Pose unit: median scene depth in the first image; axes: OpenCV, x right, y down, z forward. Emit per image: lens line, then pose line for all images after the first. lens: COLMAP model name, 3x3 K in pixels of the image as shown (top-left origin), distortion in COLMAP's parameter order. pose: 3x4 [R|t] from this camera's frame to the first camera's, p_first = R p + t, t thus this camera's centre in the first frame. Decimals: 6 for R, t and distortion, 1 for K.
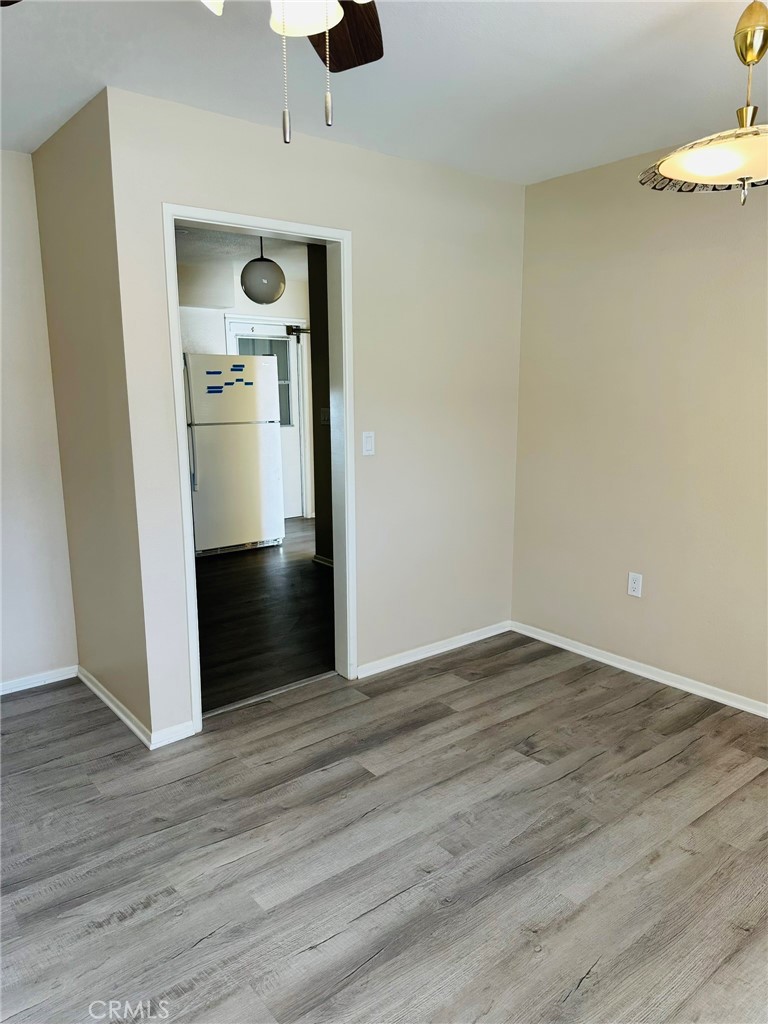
lens RADIAL K [[723.1, 0, 376.0], [0, 723.1, 521.7], [0, 0, 1]] dist [0.033806, -0.044503]
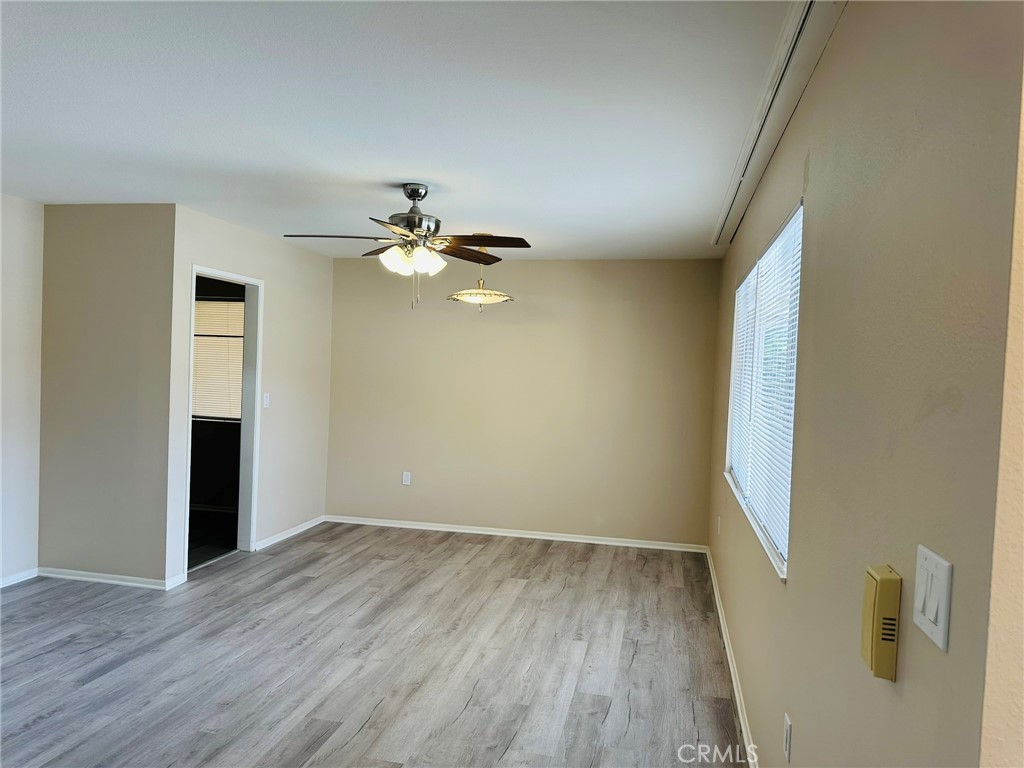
lens RADIAL K [[723.1, 0, 516.3], [0, 723.1, 385.6], [0, 0, 1]] dist [0.033806, -0.044503]
pose [[0.764969, 0.023411, 0.643642, -0.756711], [0.081174, 0.987866, -0.132406, 0.145600], [-0.638931, 0.153534, 0.753786, -0.738980]]
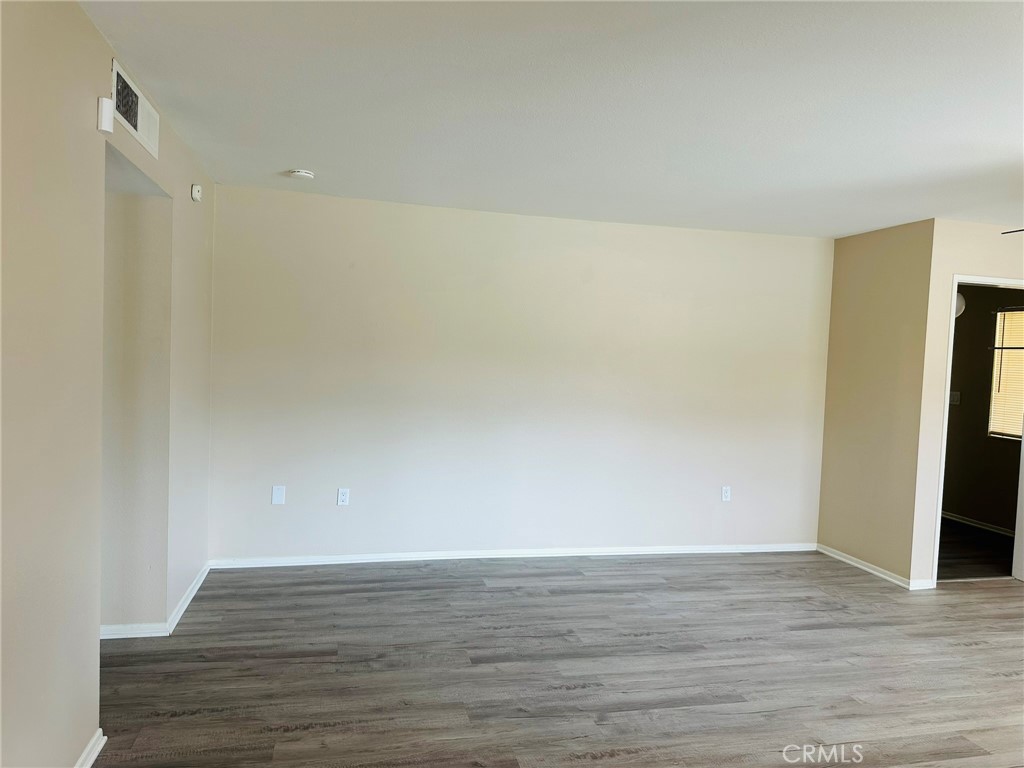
lens RADIAL K [[723.1, 0, 514.9], [0, 723.1, 385.4], [0, 0, 1]] dist [0.033806, -0.044503]
pose [[0.909352, 0.064844, -0.410944, -0.477312], [-0.130168, 0.982531, -0.133003, 0.194937], [0.395141, 0.174438, 0.901906, -0.917950]]
